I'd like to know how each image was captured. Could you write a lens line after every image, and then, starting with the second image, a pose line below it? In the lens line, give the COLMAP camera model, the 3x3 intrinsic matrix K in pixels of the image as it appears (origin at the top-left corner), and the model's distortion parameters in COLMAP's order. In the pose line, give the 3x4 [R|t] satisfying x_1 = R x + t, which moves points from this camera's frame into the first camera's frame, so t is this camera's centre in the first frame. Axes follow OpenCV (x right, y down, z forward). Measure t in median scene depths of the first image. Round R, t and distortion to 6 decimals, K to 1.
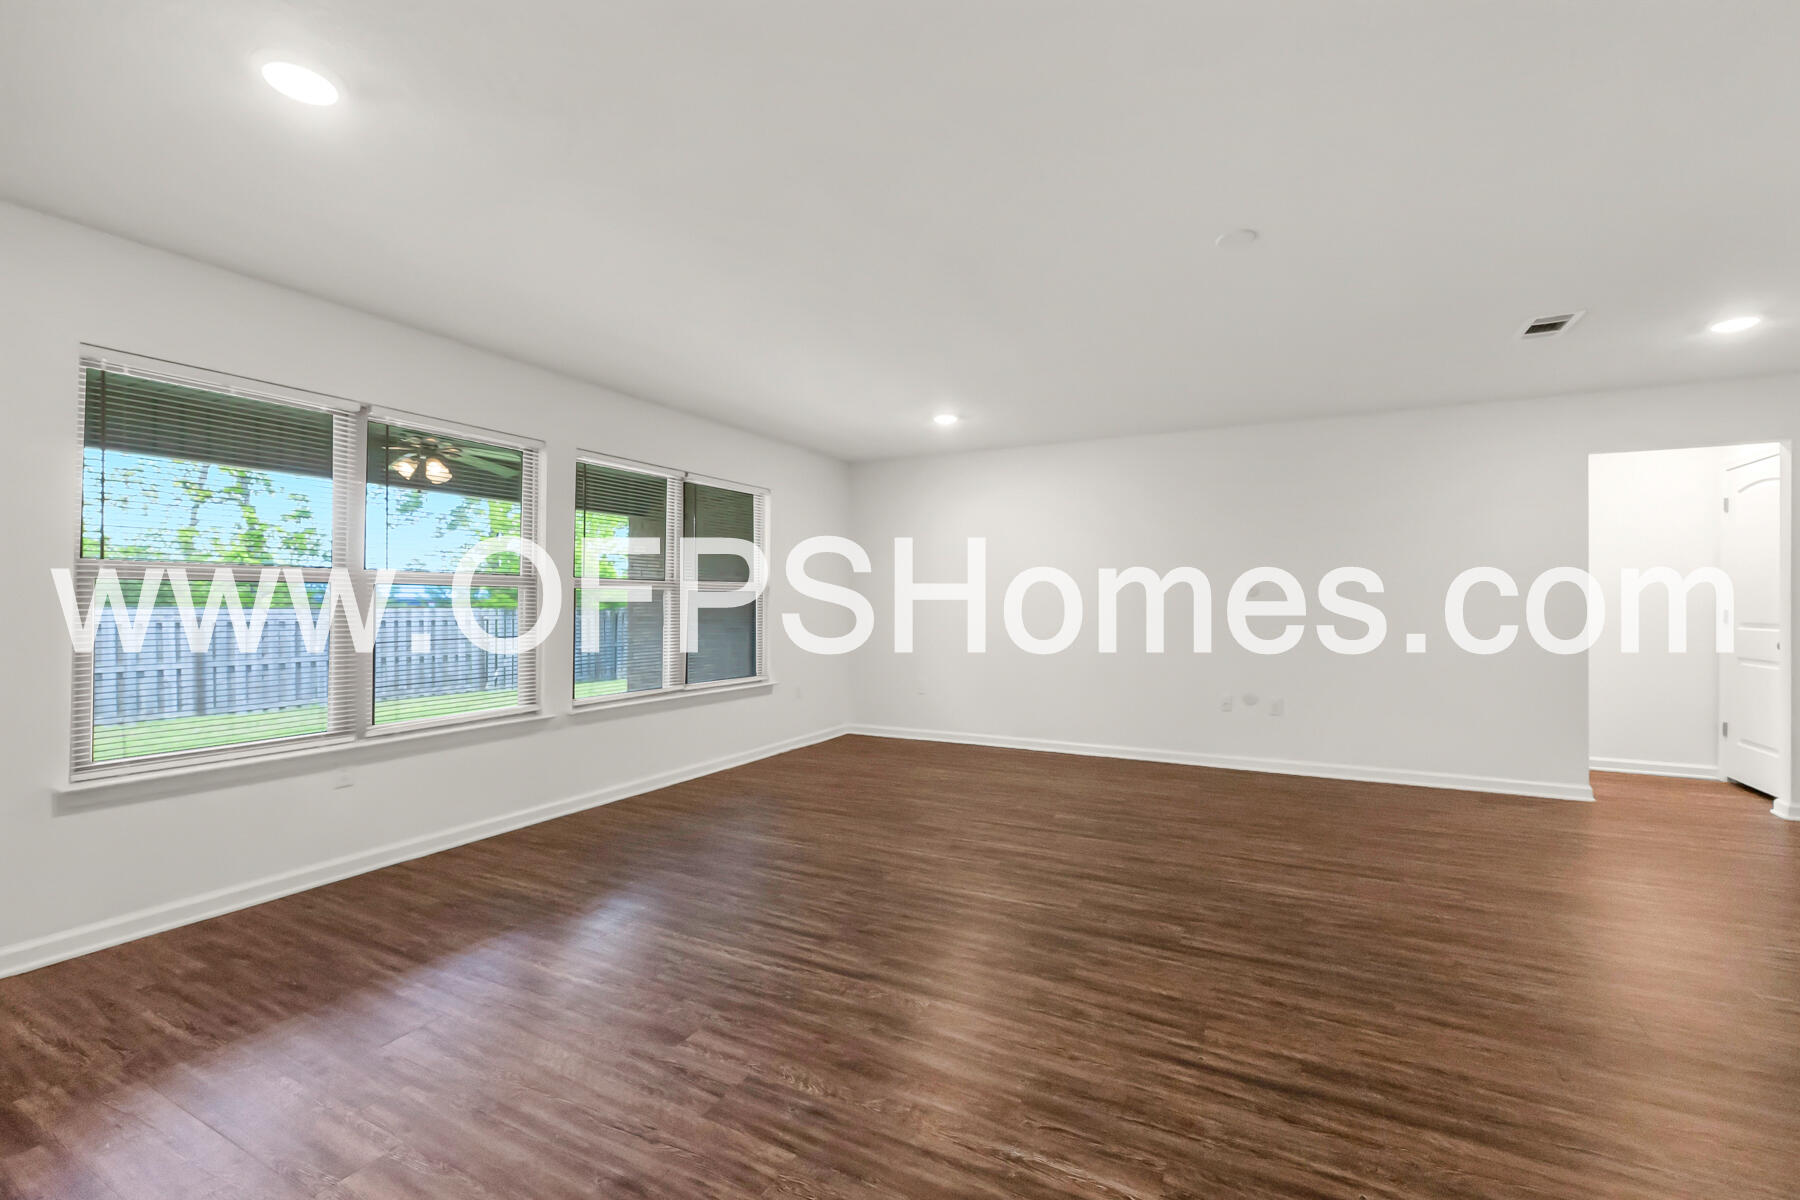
lens RADIAL K [[769.0, 0, 901.8], [0, 769.0, 604.2], [0, 0, 1]] dist [-0.002044, 0.001260]
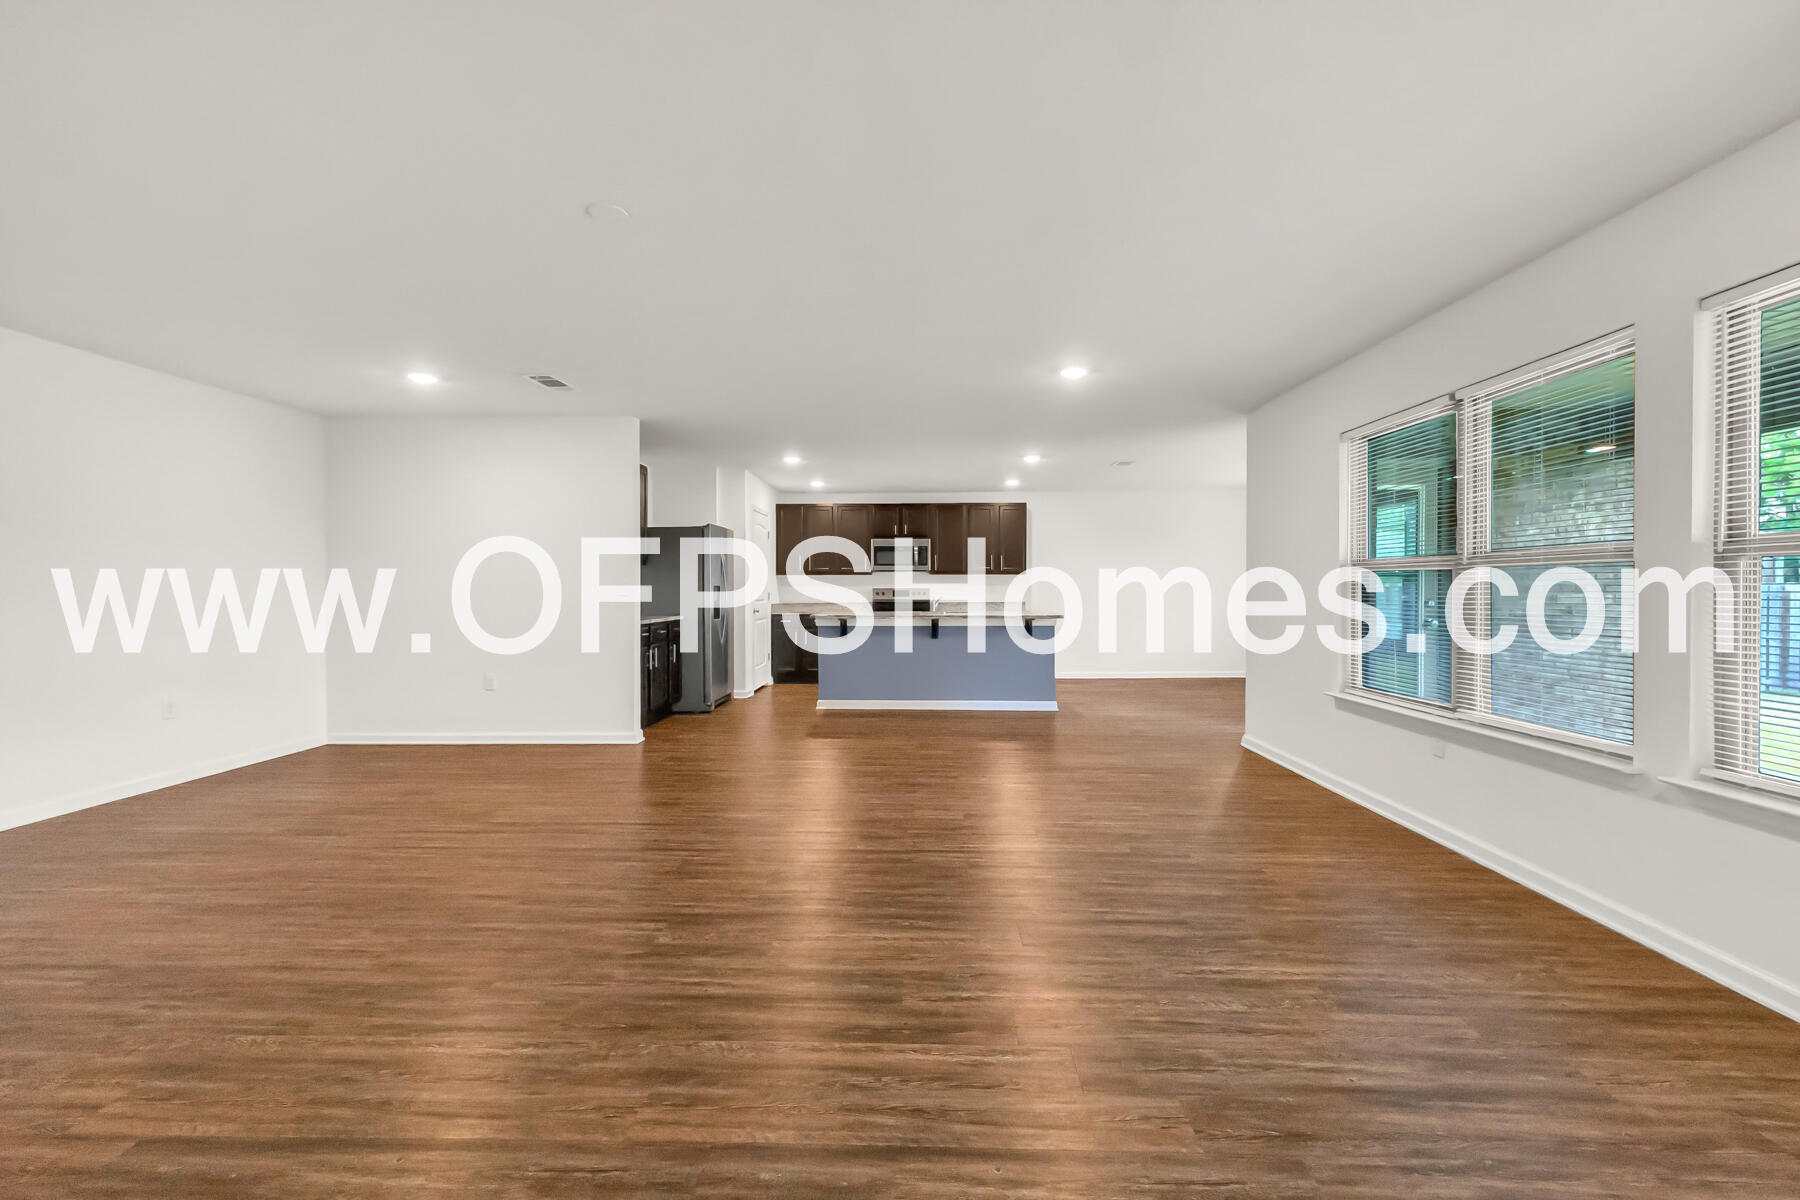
lens RADIAL K [[769.0, 0, 900.4], [0, 769.0, 593.8], [0, 0, 1]] dist [-0.002044, 0.001260]
pose [[-0.904016, 0.000887, -0.427498, 0.463902], [-0.001380, 0.999987, 0.004992, 0.004428], [0.427497, 0.005103, -0.904003, 1.830922]]
